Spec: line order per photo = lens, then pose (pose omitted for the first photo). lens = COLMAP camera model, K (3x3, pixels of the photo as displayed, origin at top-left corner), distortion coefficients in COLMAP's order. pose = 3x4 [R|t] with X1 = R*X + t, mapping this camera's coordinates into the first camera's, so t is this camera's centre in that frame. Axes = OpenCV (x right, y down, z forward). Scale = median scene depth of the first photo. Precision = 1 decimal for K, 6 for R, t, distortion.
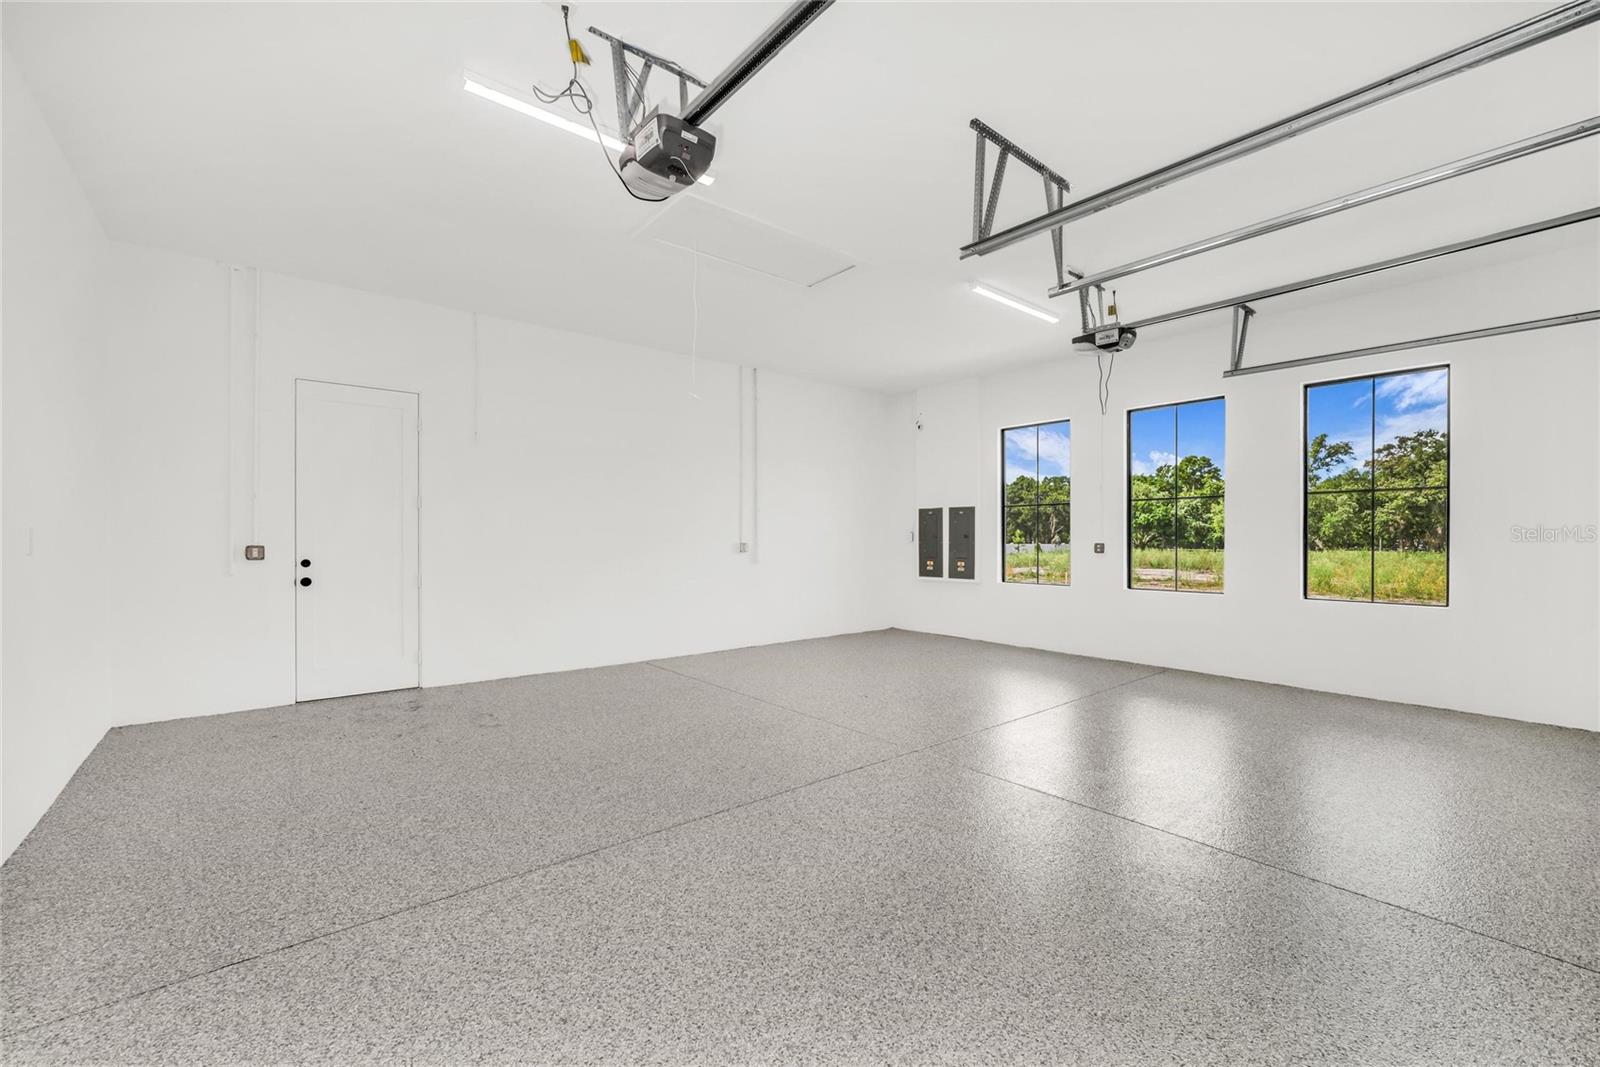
lens RADIAL K [[659.5, 0, 798.4], [0, 659.5, 539.4], [0, 0, 1]] dist [-0.025049, 0.006625]
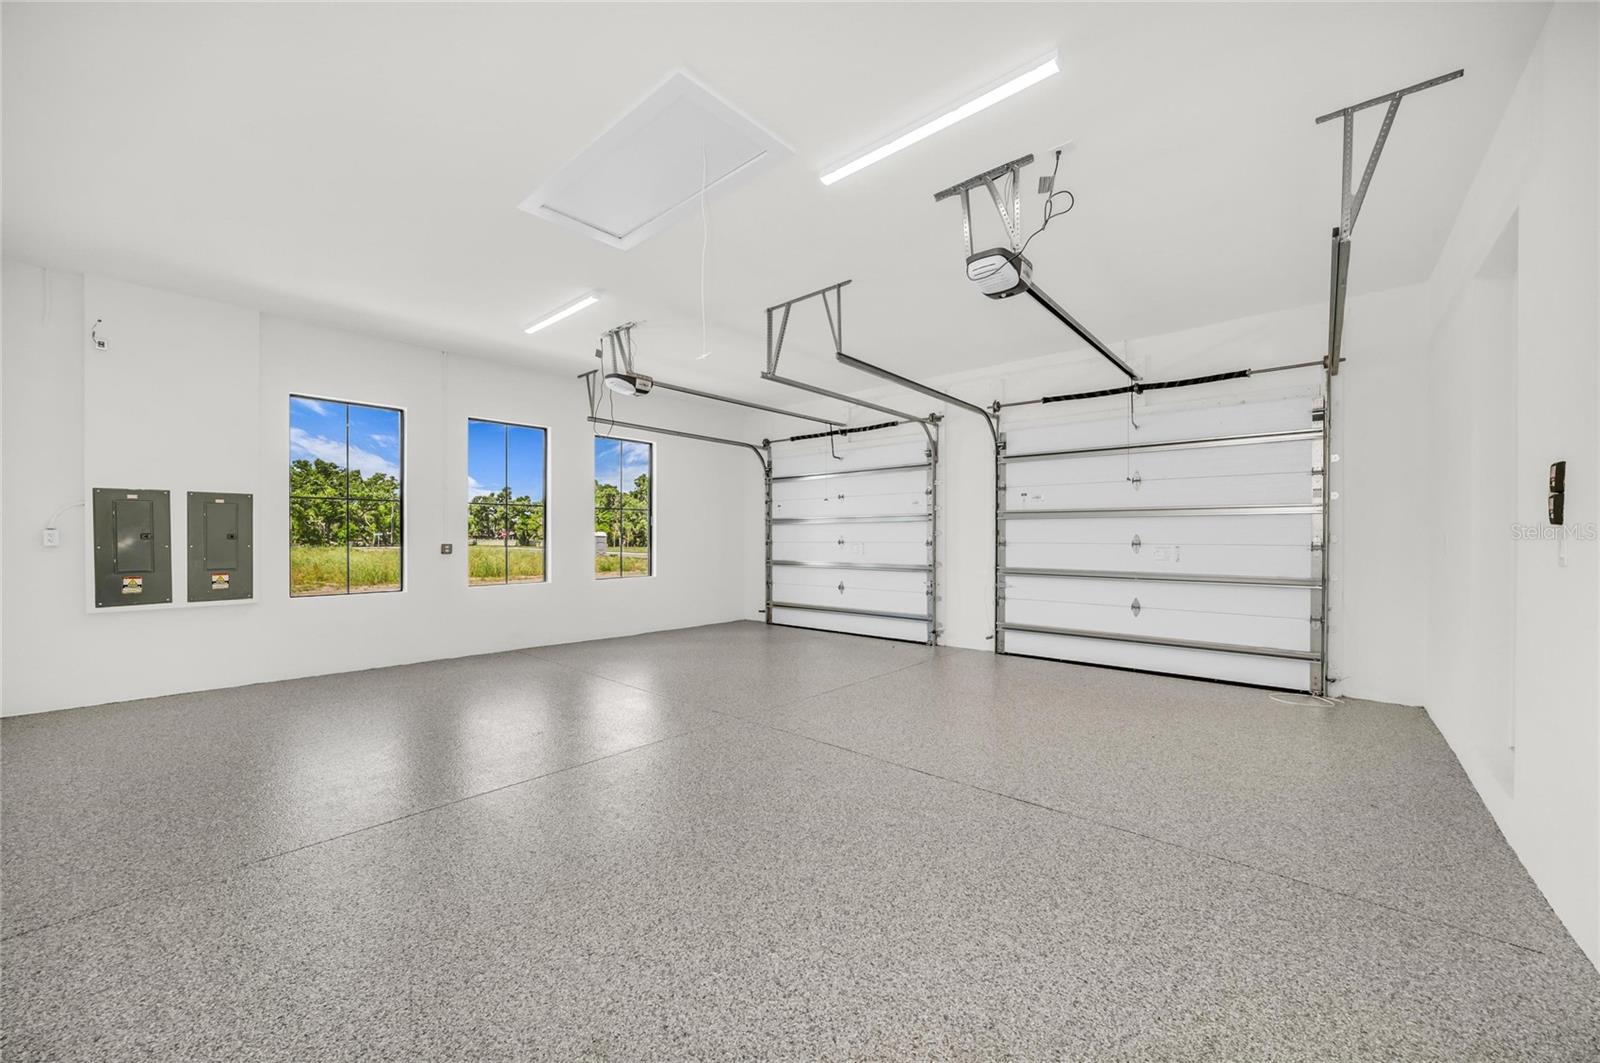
lens RADIAL K [[597.8, 0, 804.6], [0, 597.8, 539.1], [0, 0, 1]] dist [-0.016794, 0.004433]
pose [[-0.163946, -0.007977, 0.986437, -0.458237], [-0.001188, 0.999968, 0.007889, -0.007854], [-0.986469, 0.000122, -0.163950, 0.527517]]
